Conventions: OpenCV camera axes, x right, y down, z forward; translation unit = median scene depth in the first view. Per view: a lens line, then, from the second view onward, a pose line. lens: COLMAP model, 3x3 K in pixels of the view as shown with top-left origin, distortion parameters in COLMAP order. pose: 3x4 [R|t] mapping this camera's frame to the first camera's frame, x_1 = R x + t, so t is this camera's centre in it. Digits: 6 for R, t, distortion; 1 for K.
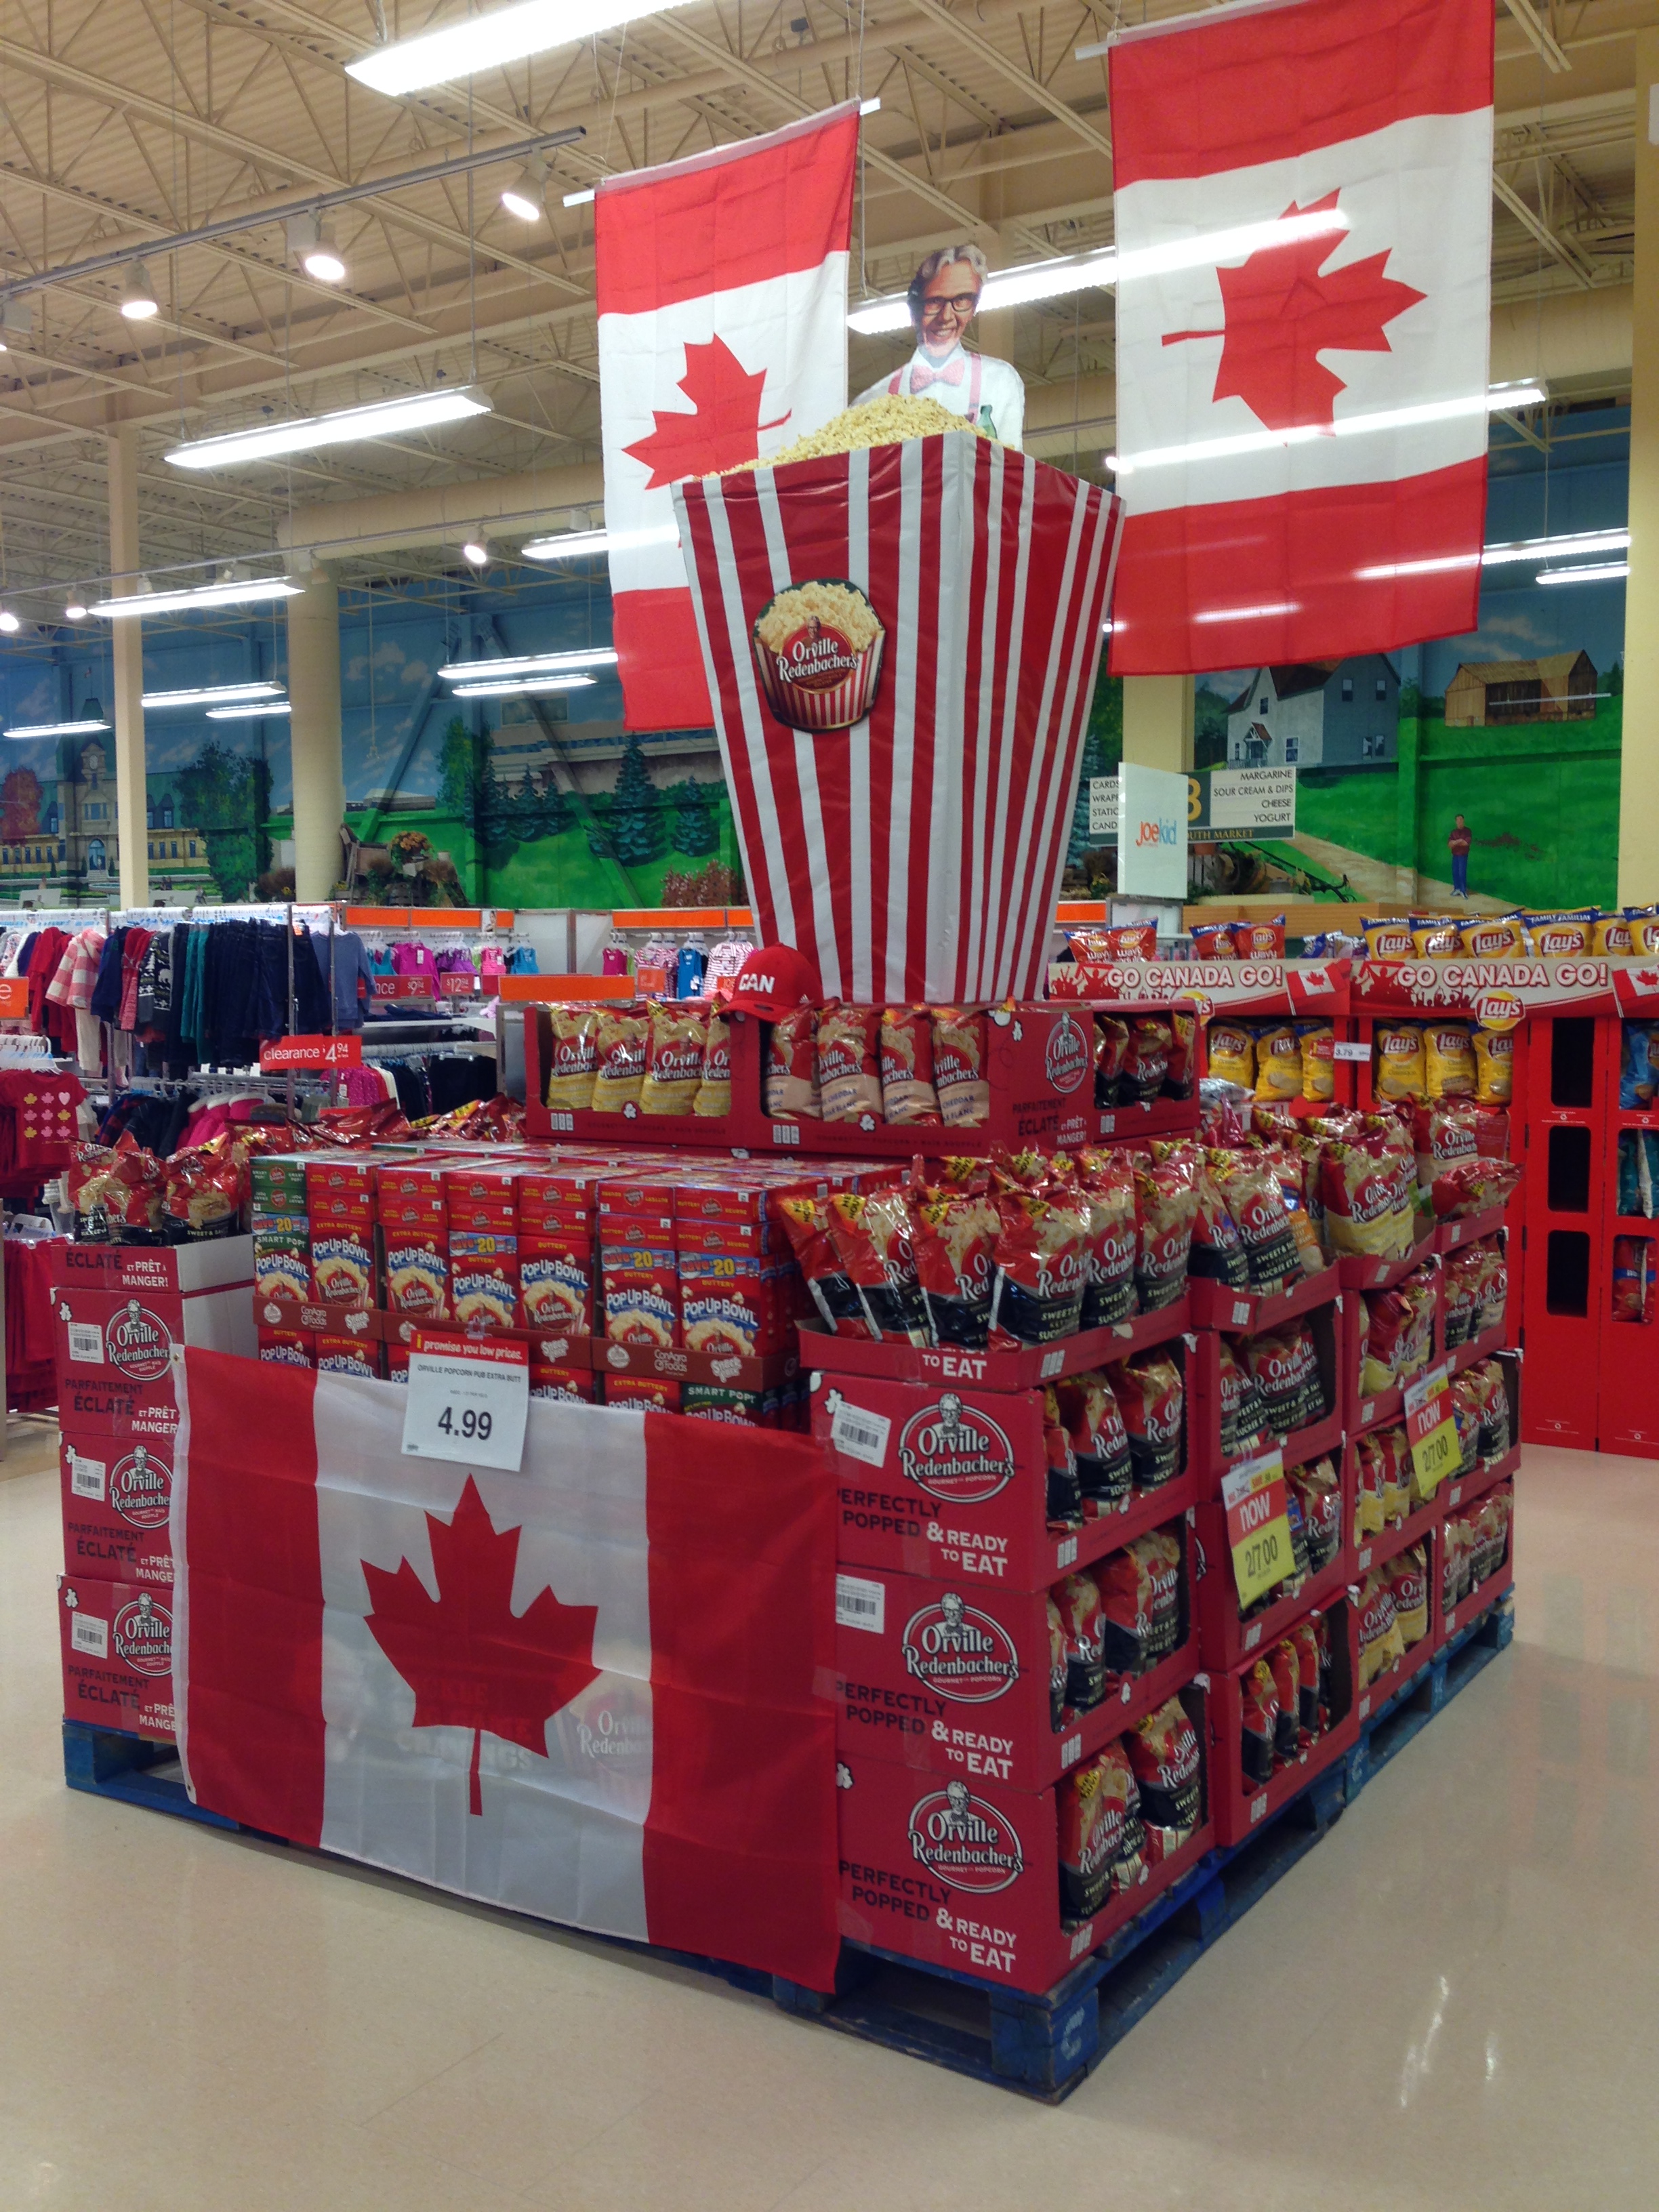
lens RADIAL K [[2024.9, 0, 837.3], [0, 2024.9, 1105.5], [0, 0, 1]] dist [0.063786, 0.000000]
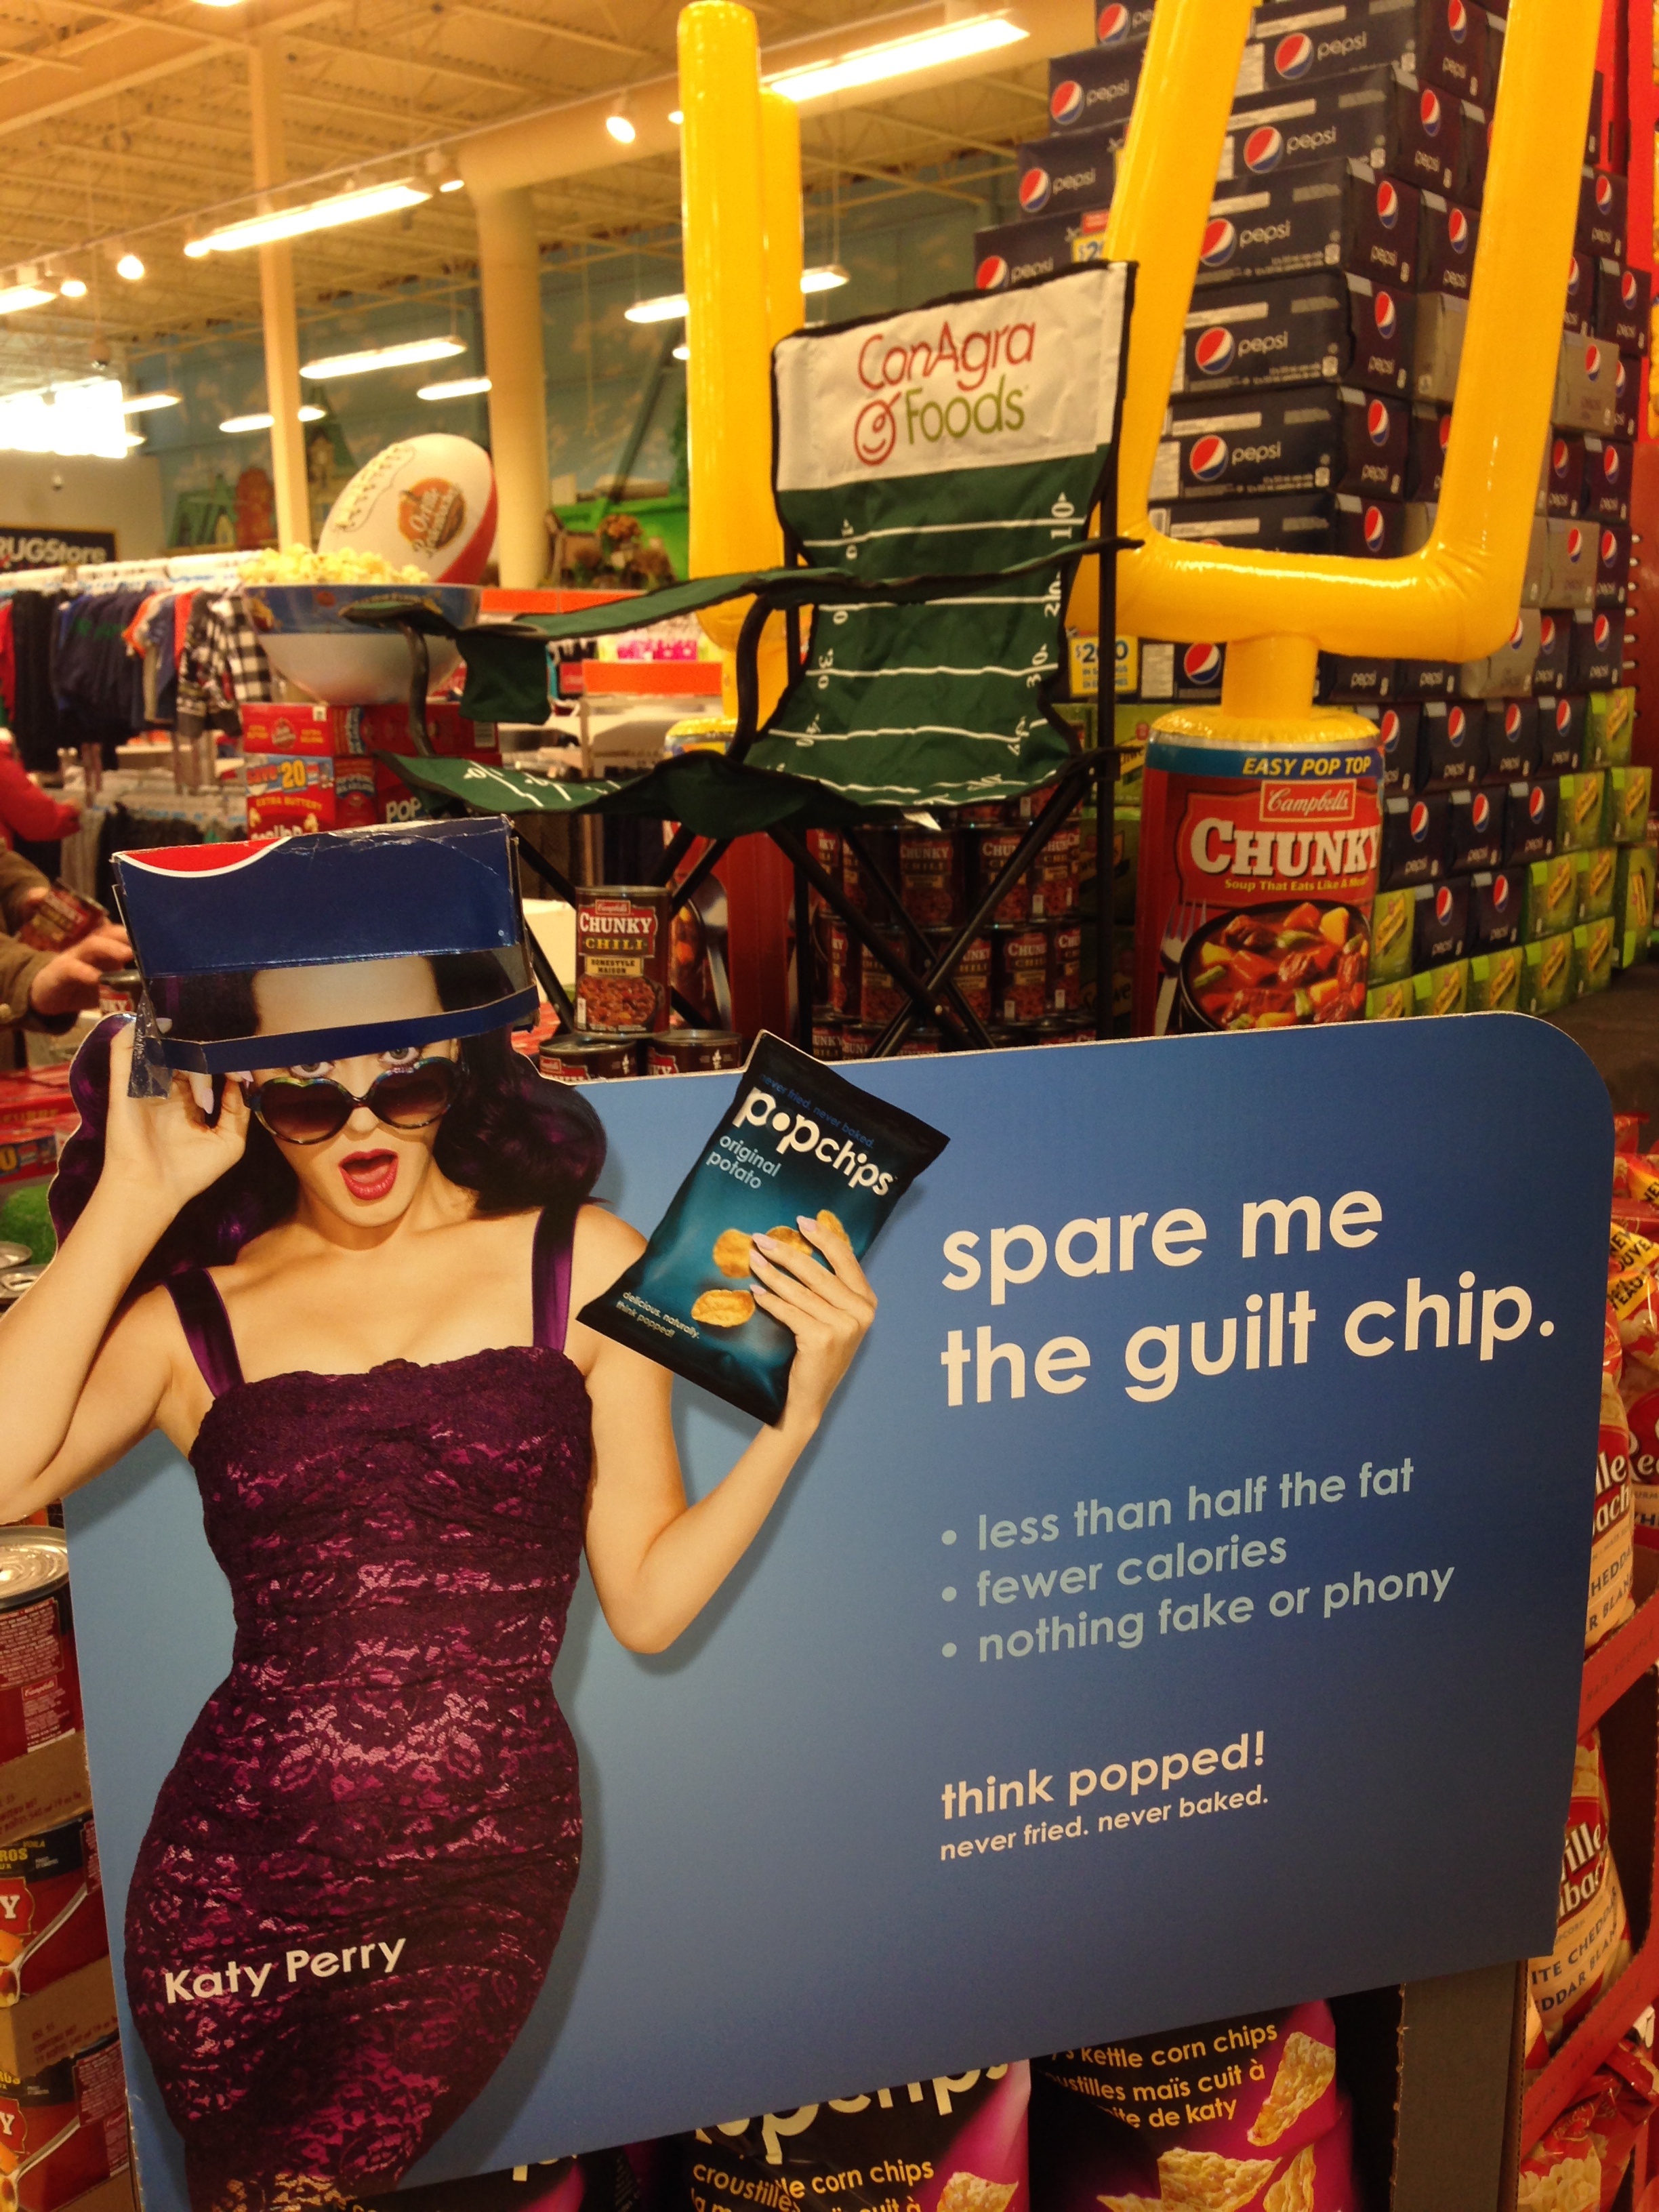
lens RADIAL K [[2024.9, 0, 849.7], [0, 2024.9, 1079.0], [0, 0, 1]] dist [0.063786, 0.000000]
pose [[0.989176, 0.013695, -0.146096, 0.146980], [0.004454, 0.992374, 0.123186, -0.002757], [0.146669, -0.122503, 0.981571, 0.785626]]
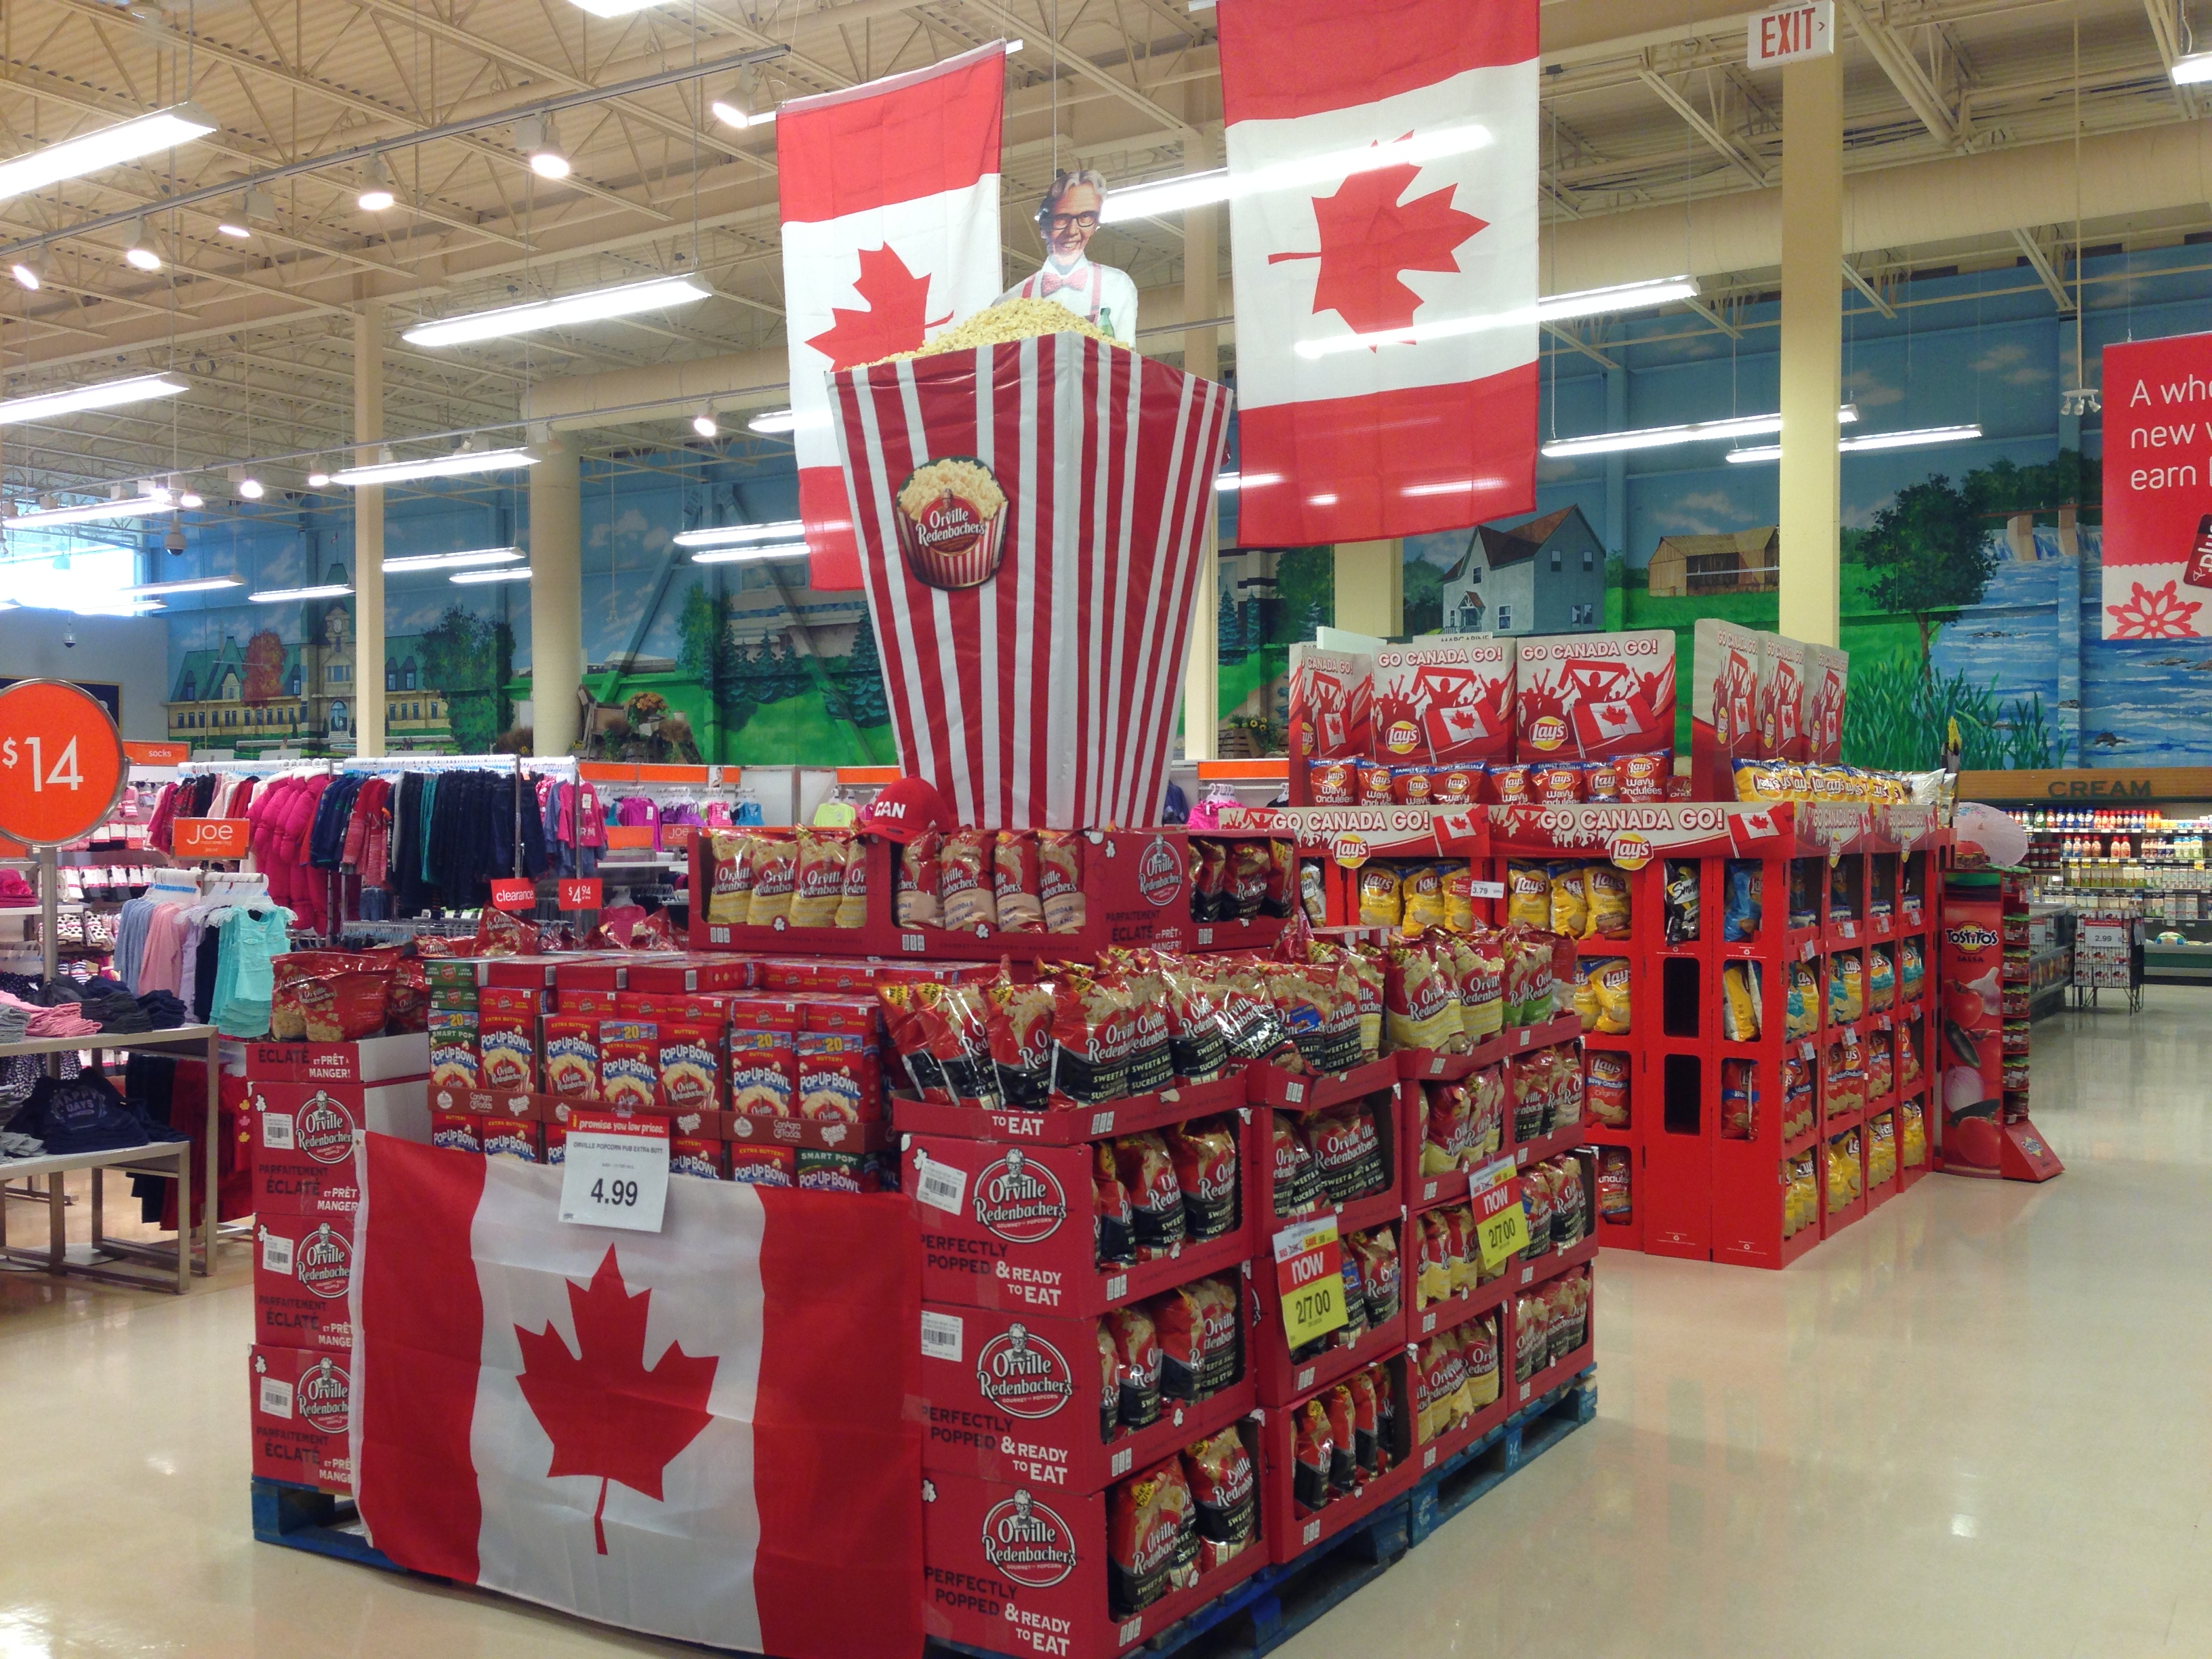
lens RADIAL K [[2024.9, 0, 1125.8], [0, 2024.9, 849.0], [0, 0, 1]] dist [0.063786, 0.000000]
pose [[0.999801, 0.001502, 0.019871, 0.064362], [-0.000320, 0.998238, -0.059342, 0.026491], [-0.019925, 0.059324, 0.998040, -0.118241]]
